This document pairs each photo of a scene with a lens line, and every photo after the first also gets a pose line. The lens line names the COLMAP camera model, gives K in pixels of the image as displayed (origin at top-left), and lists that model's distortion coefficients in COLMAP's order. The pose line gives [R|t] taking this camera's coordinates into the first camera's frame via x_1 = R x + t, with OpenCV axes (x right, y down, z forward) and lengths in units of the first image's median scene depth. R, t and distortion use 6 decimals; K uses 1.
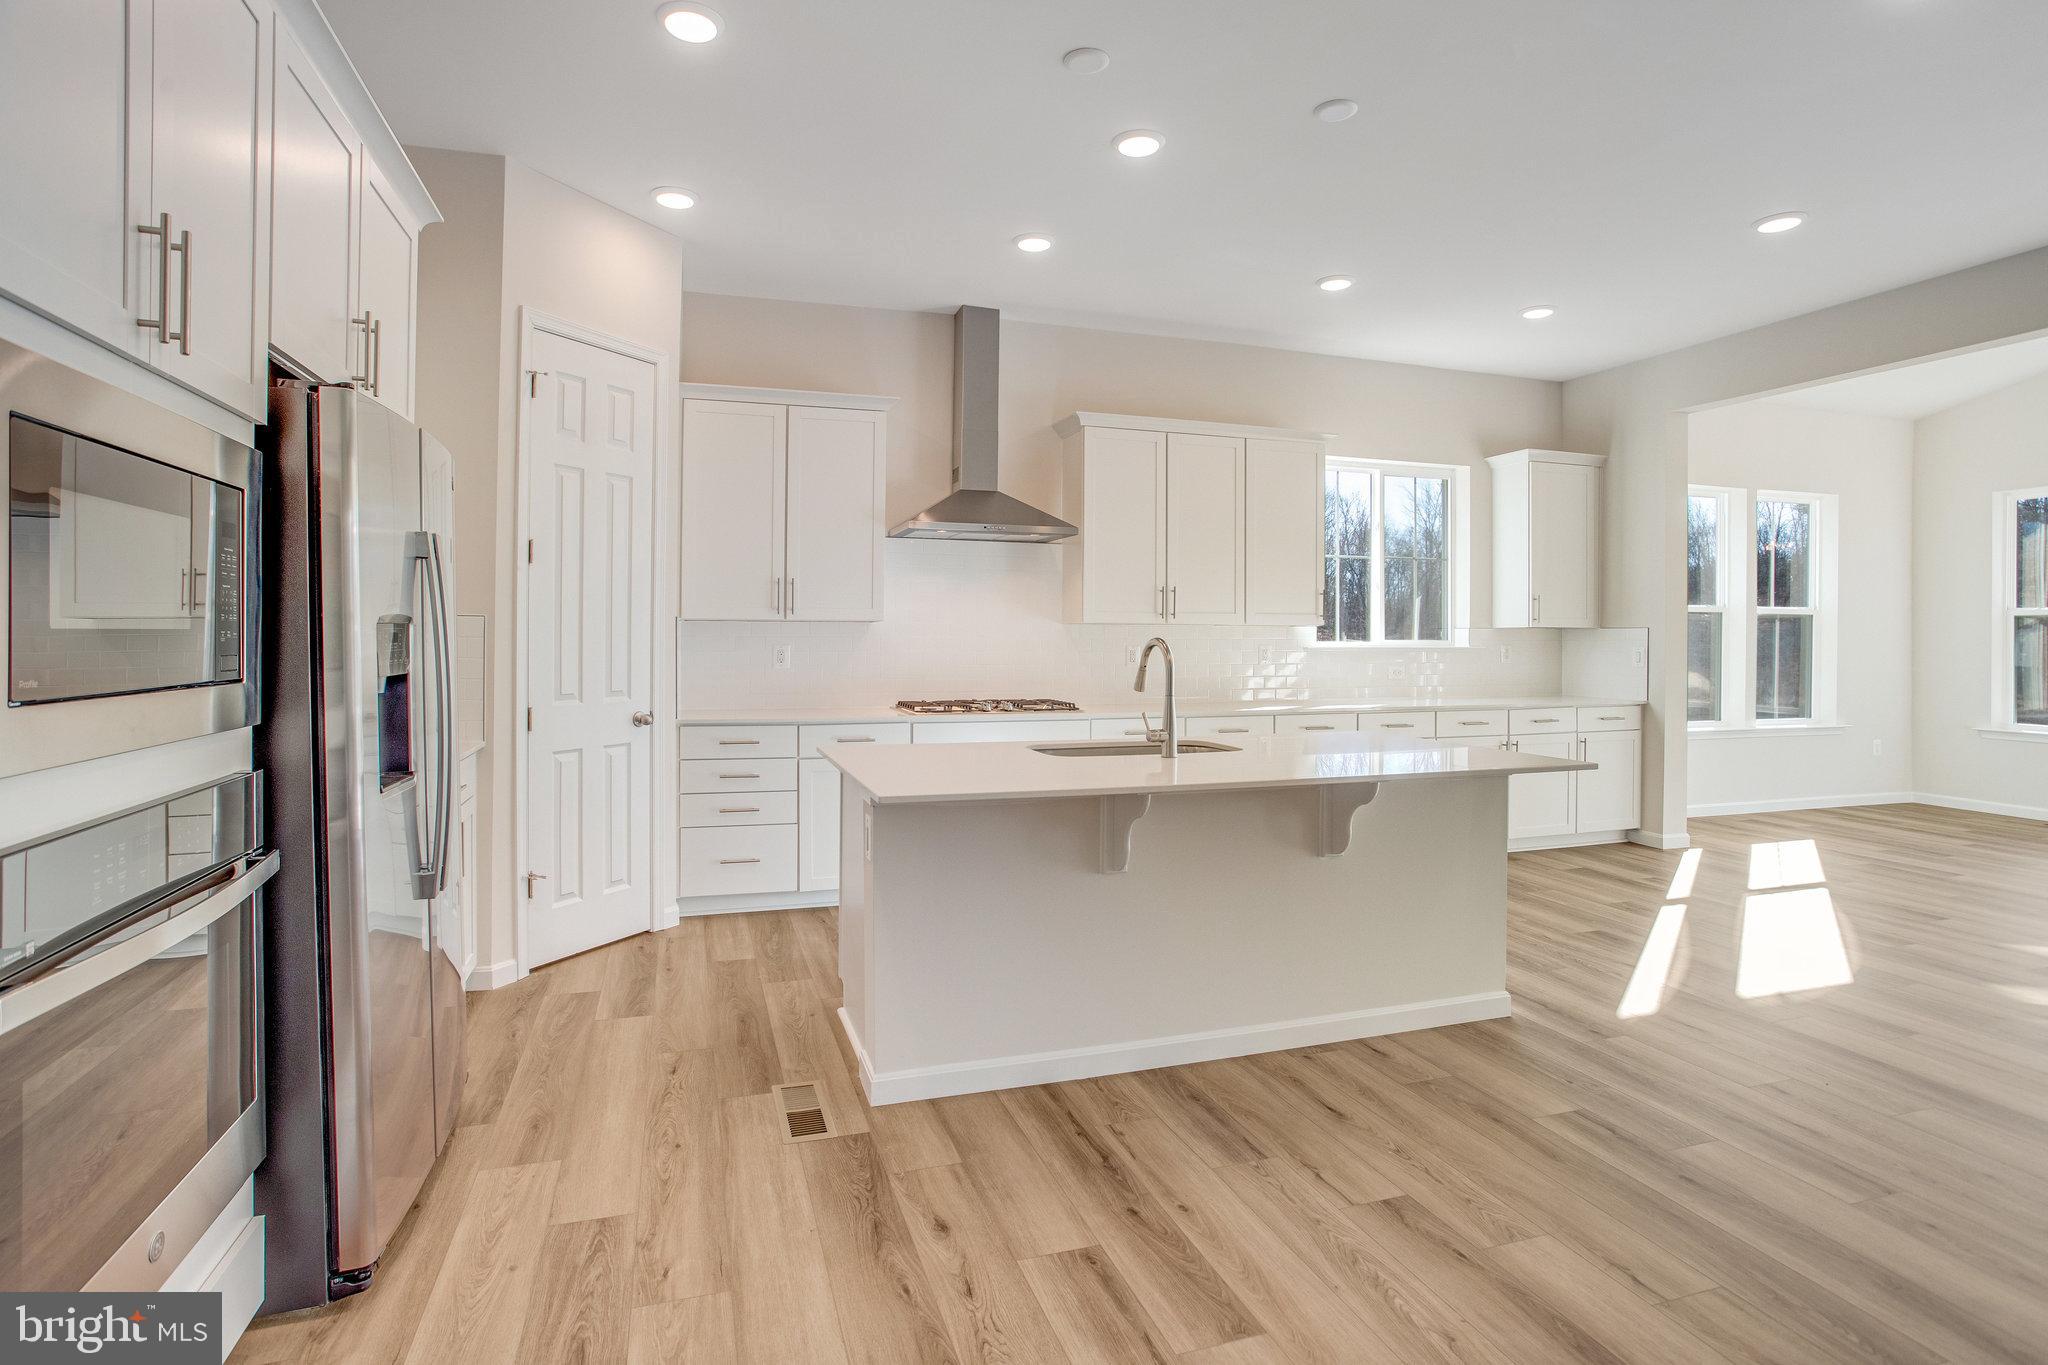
lens RADIAL K [[999.0, 0, 978.7], [0, 999.0, 647.9], [0, 0, 1]] dist [-0.062586, 0.029360]
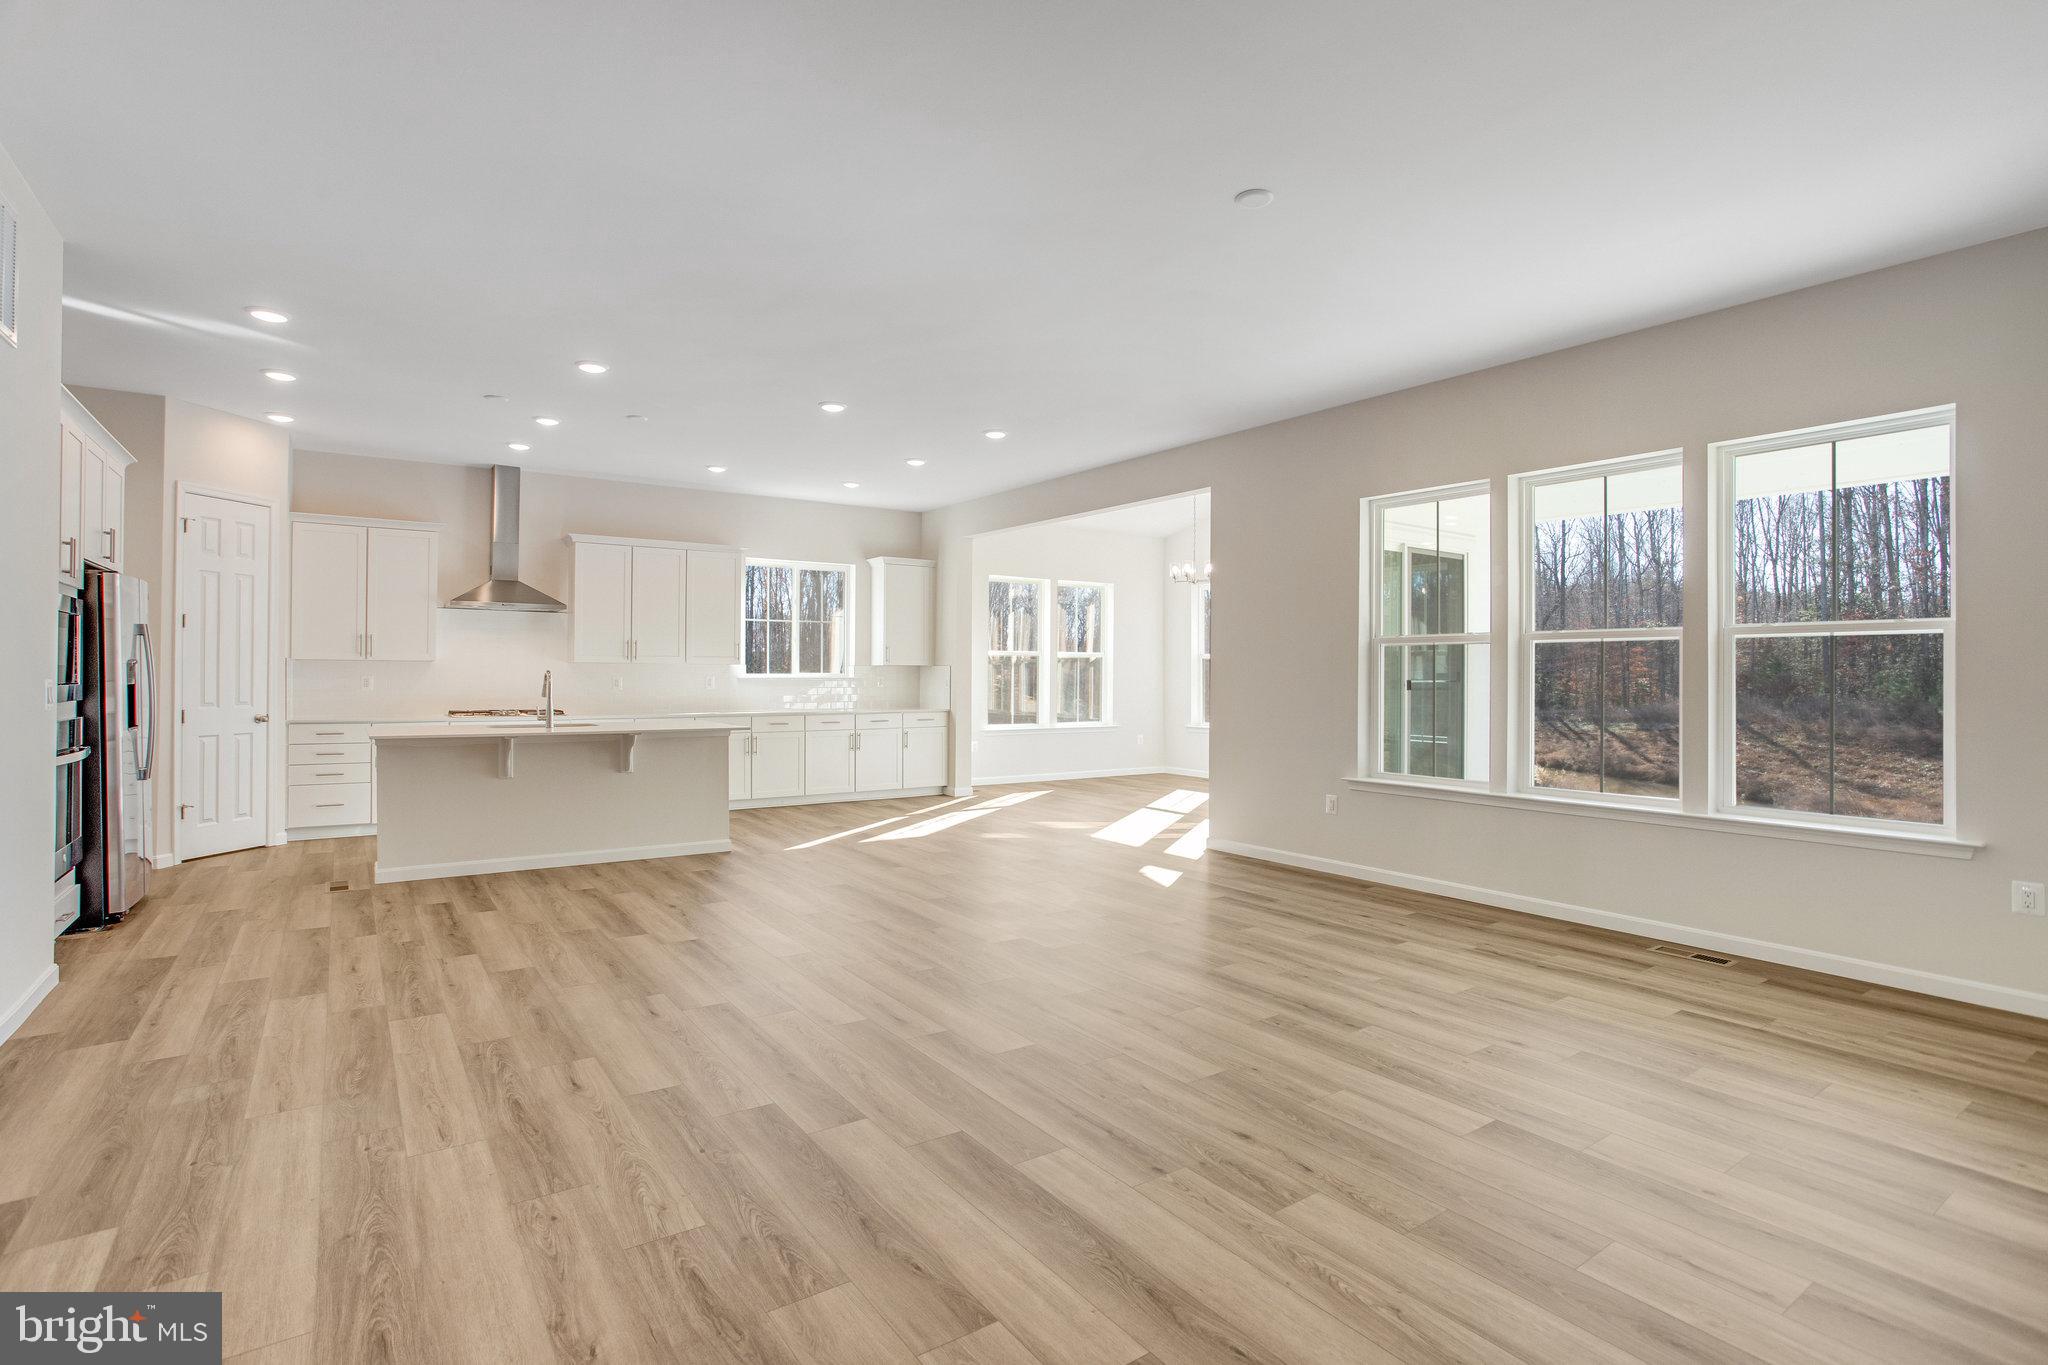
lens RADIAL K [[1006.1, 0, 961.3], [0, 1006.1, 676.3], [0, 0, 1]] dist [-0.000282, 0.011934]
pose [[0.965918, -0.001009, 0.258848, 0.371768], [0.003076, 0.999967, -0.007581, 0.016102], [-0.258831, 0.008119, 0.965888, -0.977664]]
